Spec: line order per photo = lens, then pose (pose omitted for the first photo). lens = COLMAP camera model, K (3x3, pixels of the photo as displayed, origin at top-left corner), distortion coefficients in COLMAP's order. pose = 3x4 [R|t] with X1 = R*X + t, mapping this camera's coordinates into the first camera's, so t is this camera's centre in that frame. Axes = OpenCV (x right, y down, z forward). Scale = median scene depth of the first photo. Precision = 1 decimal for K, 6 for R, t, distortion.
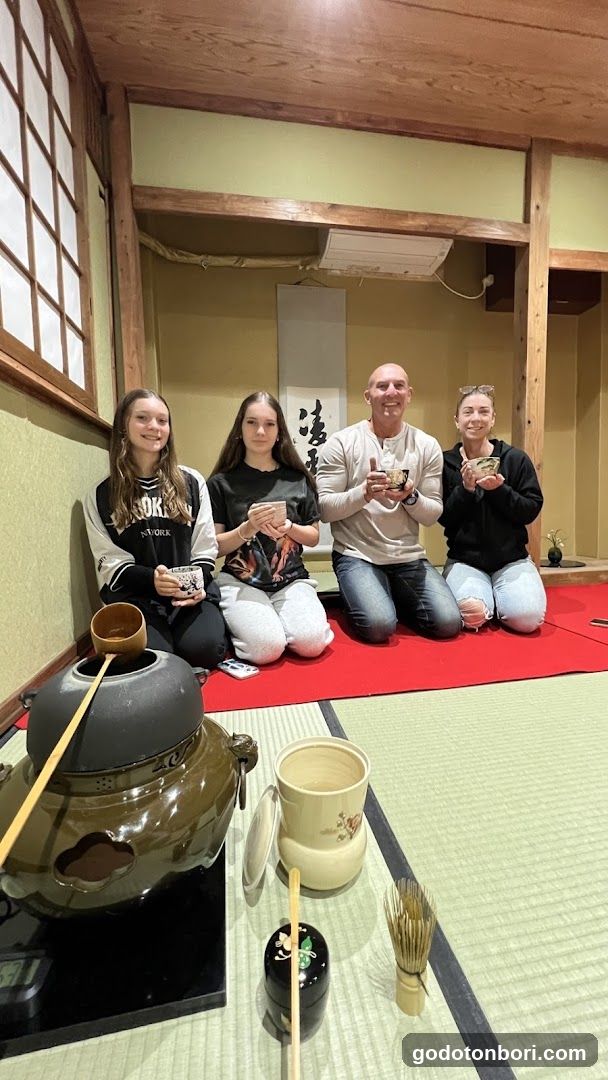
lens RADIAL K [[420.5, 0, 301.0], [0, 420.5, 542.2], [0, 0, 1]] dist [0.001284, -0.000040]
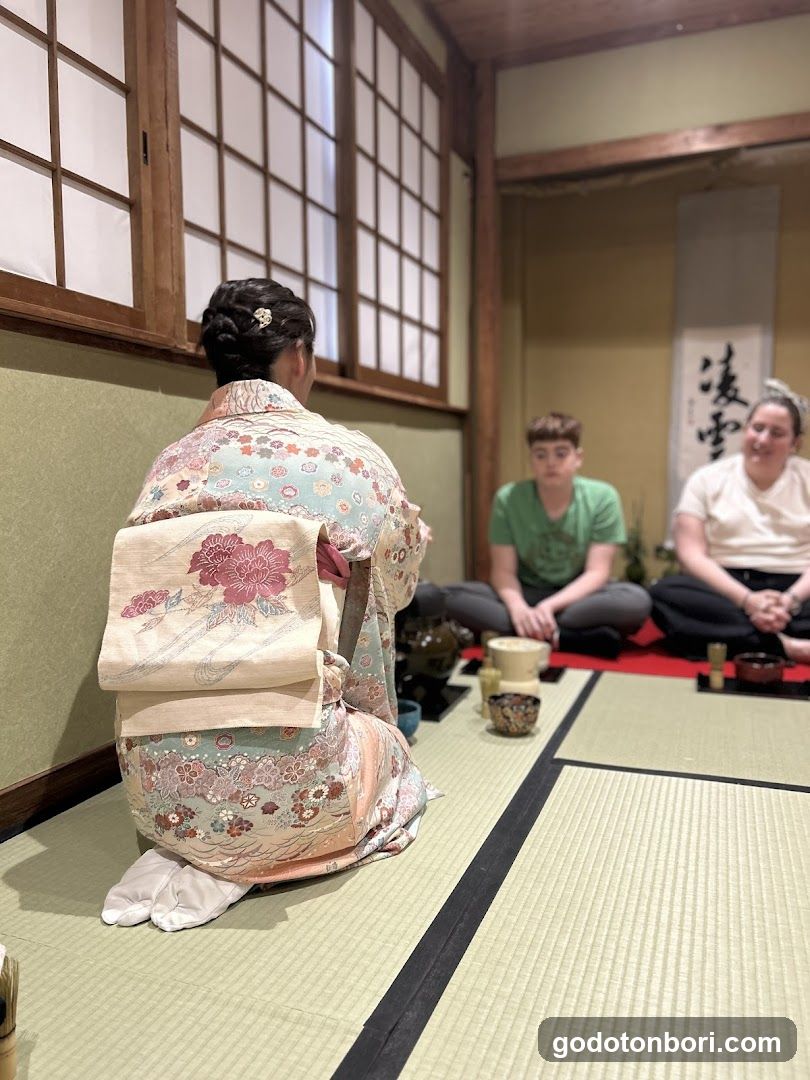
lens RADIAL K [[808.4, 0, 409.6], [0, 808.4, 546.7], [0, 0, 1]] dist [0.000242, -0.001093]
pose [[0.854520, 0.059050, -0.516050, 0.378773], [-0.050004, 0.998254, 0.031426, -0.002779], [0.517005, -0.001049, 0.855982, -0.595748]]
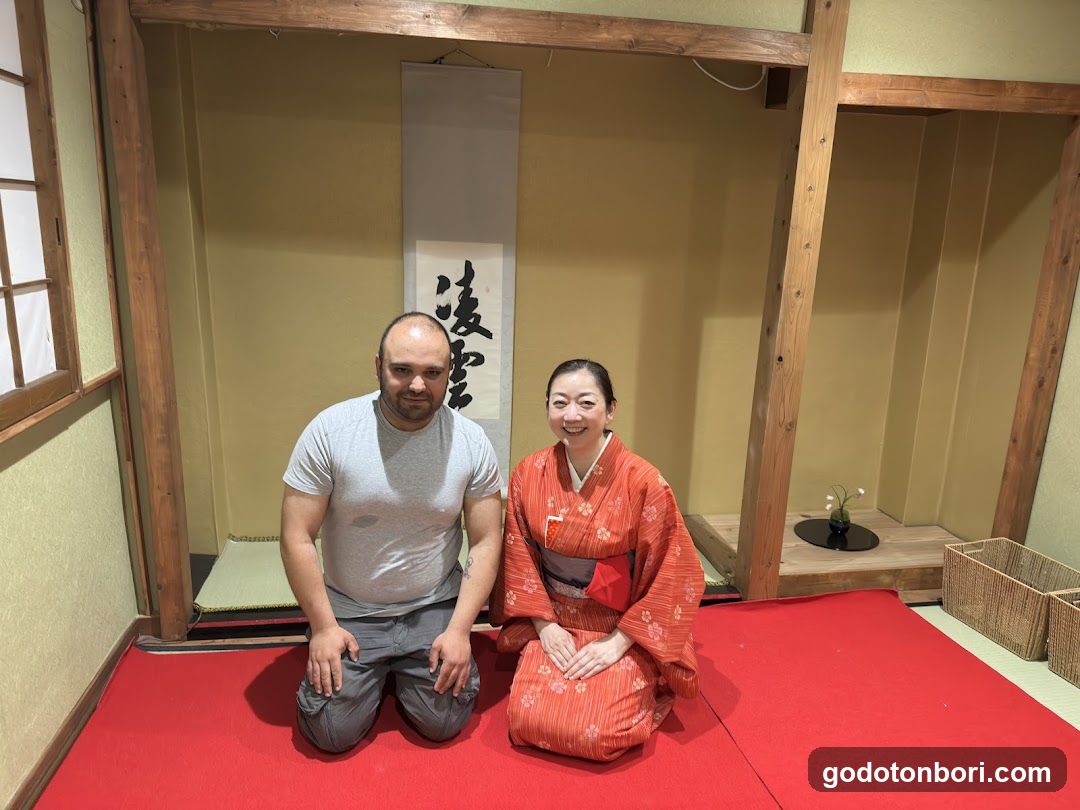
lens RADIAL K [[751.6, 0, 535.3], [0, 751.6, 404.2], [0, 0, 1]] dist [0.007660, -0.007152]
pose [[0.998684, 0.050772, 0.007239, 0.169513], [-0.051267, 0.984589, 0.167202, -0.390618], [0.001361, -0.167353, 0.985896, -0.130915]]
